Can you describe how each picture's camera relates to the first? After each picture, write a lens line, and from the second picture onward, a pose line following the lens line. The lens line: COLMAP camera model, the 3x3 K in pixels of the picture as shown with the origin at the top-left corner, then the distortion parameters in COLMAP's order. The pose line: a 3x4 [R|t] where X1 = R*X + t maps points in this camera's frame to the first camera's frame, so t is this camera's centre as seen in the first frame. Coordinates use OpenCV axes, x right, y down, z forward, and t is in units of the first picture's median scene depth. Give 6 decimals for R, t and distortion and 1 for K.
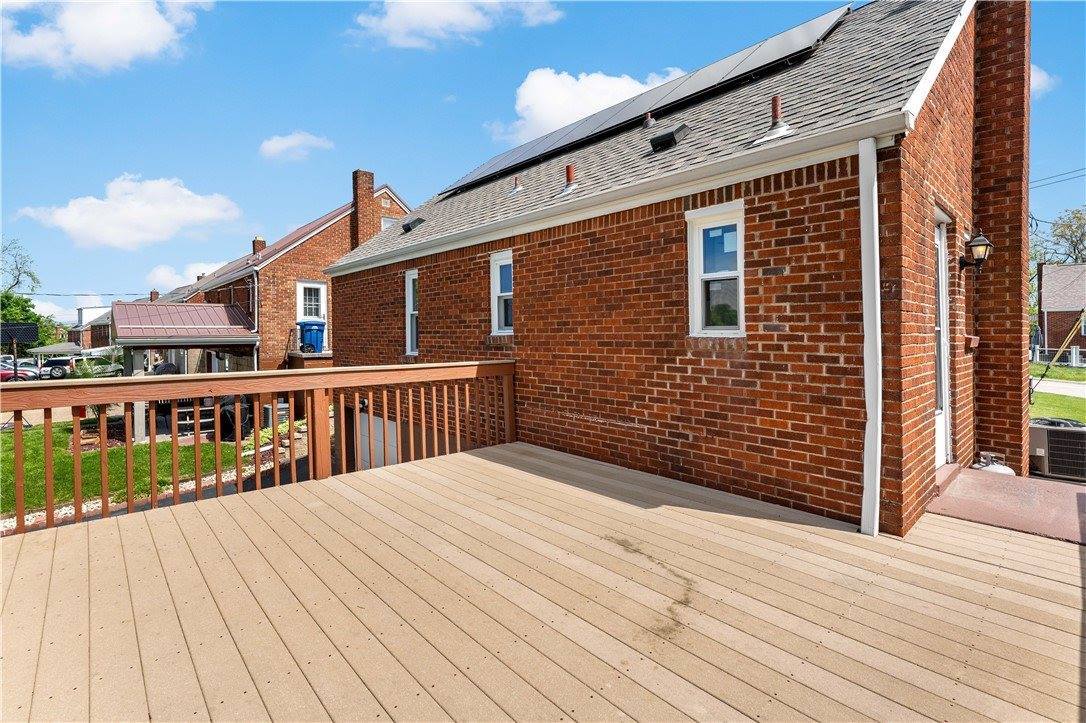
lens RADIAL K [[492.4, 0, 537.0], [0, 492.4, 330.4], [0, 0, 1]] dist [-0.004300, -0.000065]
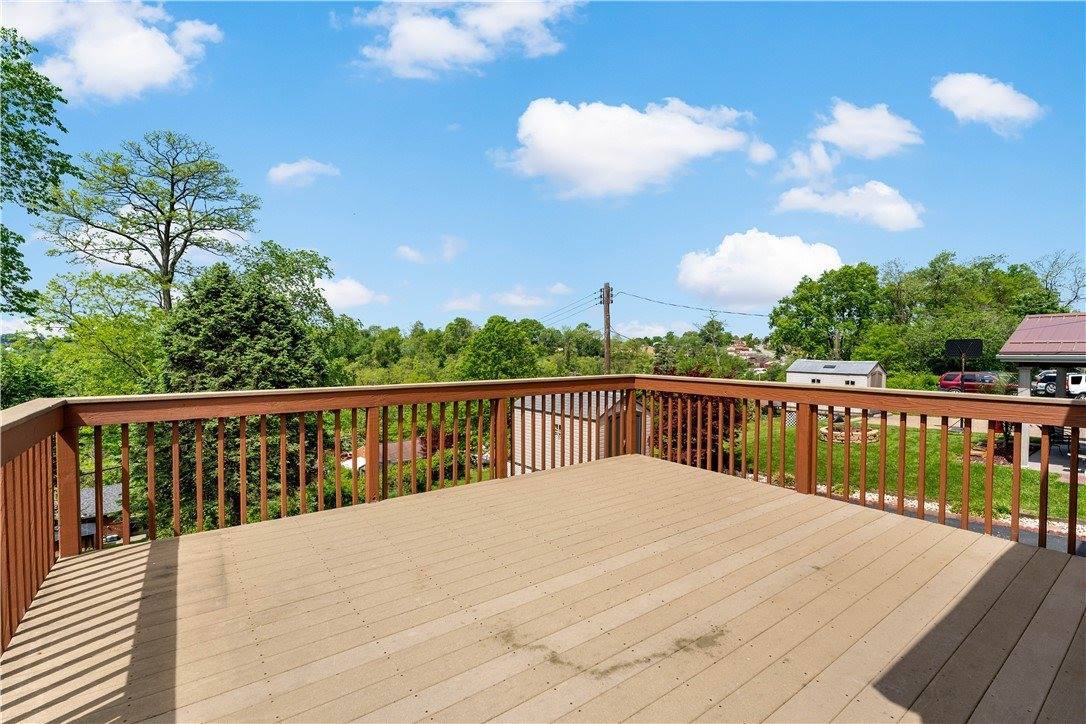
lens RADIAL K [[492.4, 0, 537.9], [0, 492.4, 361.3], [0, 0, 1]] dist [-0.004300, -0.000065]
pose [[-0.109591, 0.019249, -0.993790, 0.176162], [0.010797, 0.999777, 0.018175, 0.002275], [0.993918, -0.008738, -0.109775, 0.164175]]
